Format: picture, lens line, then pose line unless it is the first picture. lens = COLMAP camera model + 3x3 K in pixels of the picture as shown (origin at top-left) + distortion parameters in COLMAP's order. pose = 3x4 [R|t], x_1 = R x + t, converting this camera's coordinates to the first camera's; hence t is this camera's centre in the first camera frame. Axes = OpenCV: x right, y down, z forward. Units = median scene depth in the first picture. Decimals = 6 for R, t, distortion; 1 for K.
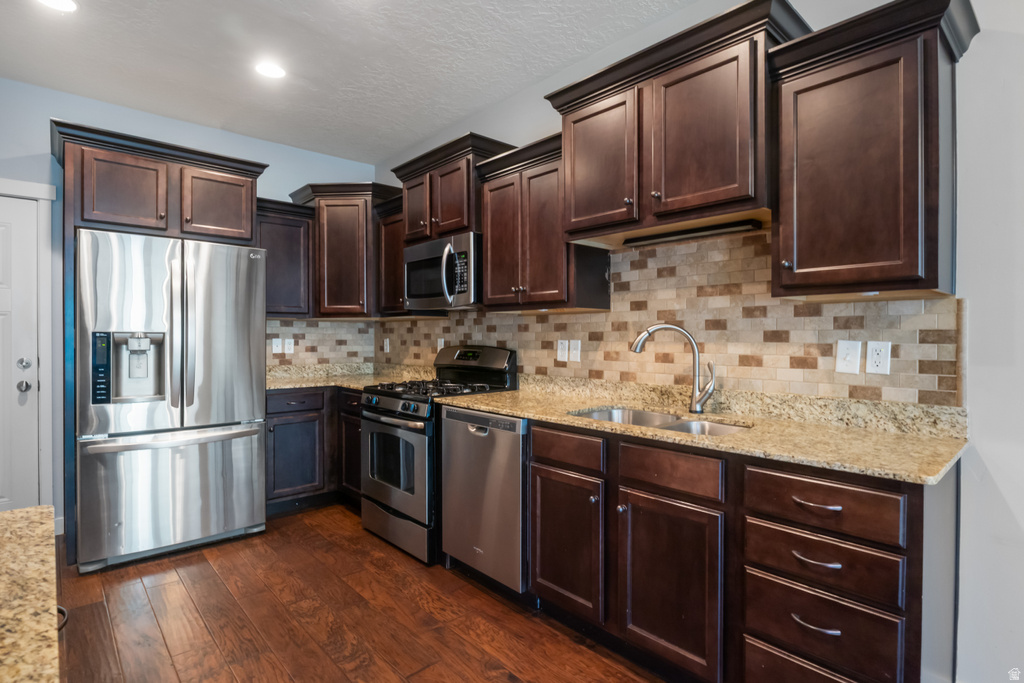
lens RADIAL K [[512.6, 0, 516.7], [0, 512.6, 336.6], [0, 0, 1]] dist [-0.013889, -0.000502]
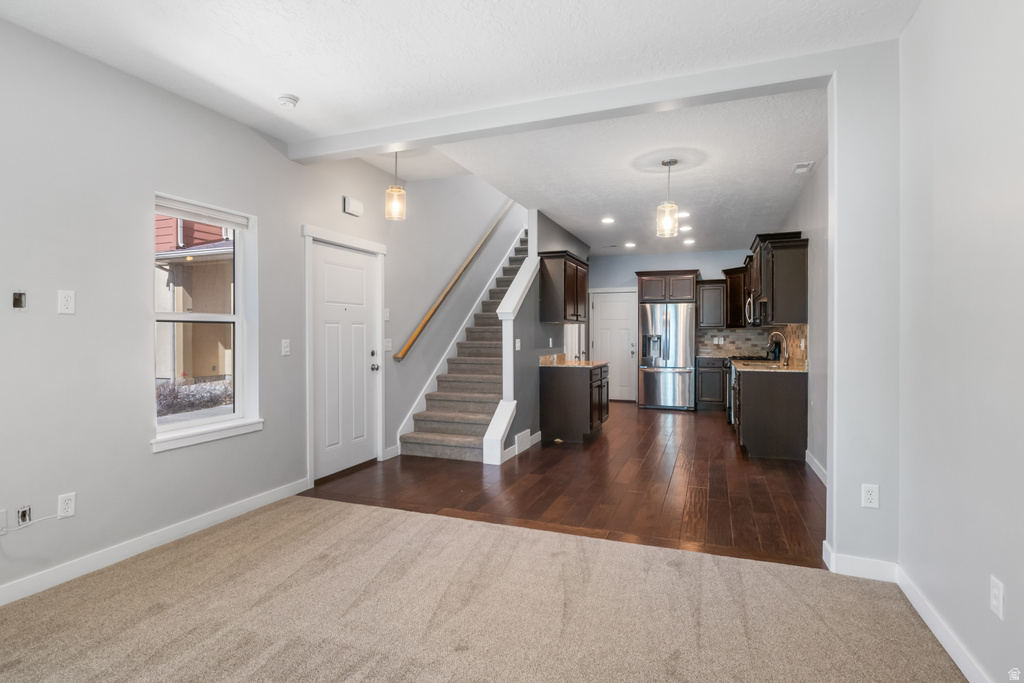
lens RADIAL K [[512.6, 0, 516.7], [0, 512.6, 336.6], [0, 0, 1]] dist [-0.013889, -0.000502]
pose [[0.442438, 0.002463, -0.896795, 1.779924], [-0.002639, 0.999995, 0.001445, -0.001325], [0.896795, 0.001727, 0.442443, -1.202375]]
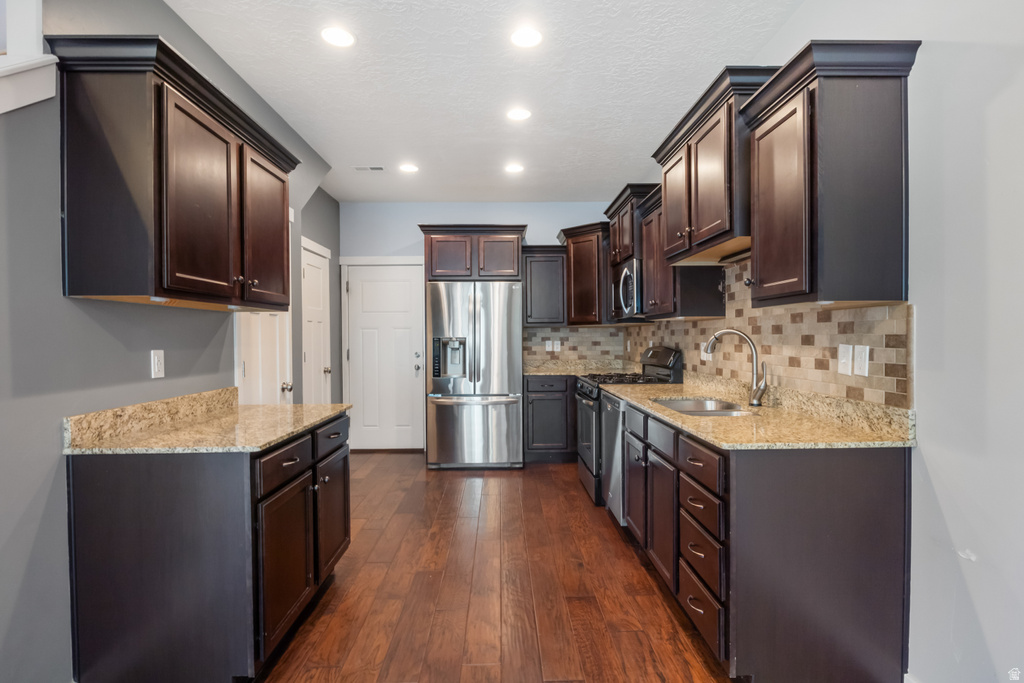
lens RADIAL K [[512.6, 0, 516.7], [0, 512.6, 336.6], [0, 0, 1]] dist [-0.013889, -0.000502]
pose [[0.755966, -0.005987, -0.654584, 0.593159], [0.006208, 0.999979, -0.001977, -0.007773], [0.654582, -0.002569, 0.755987, -0.194420]]
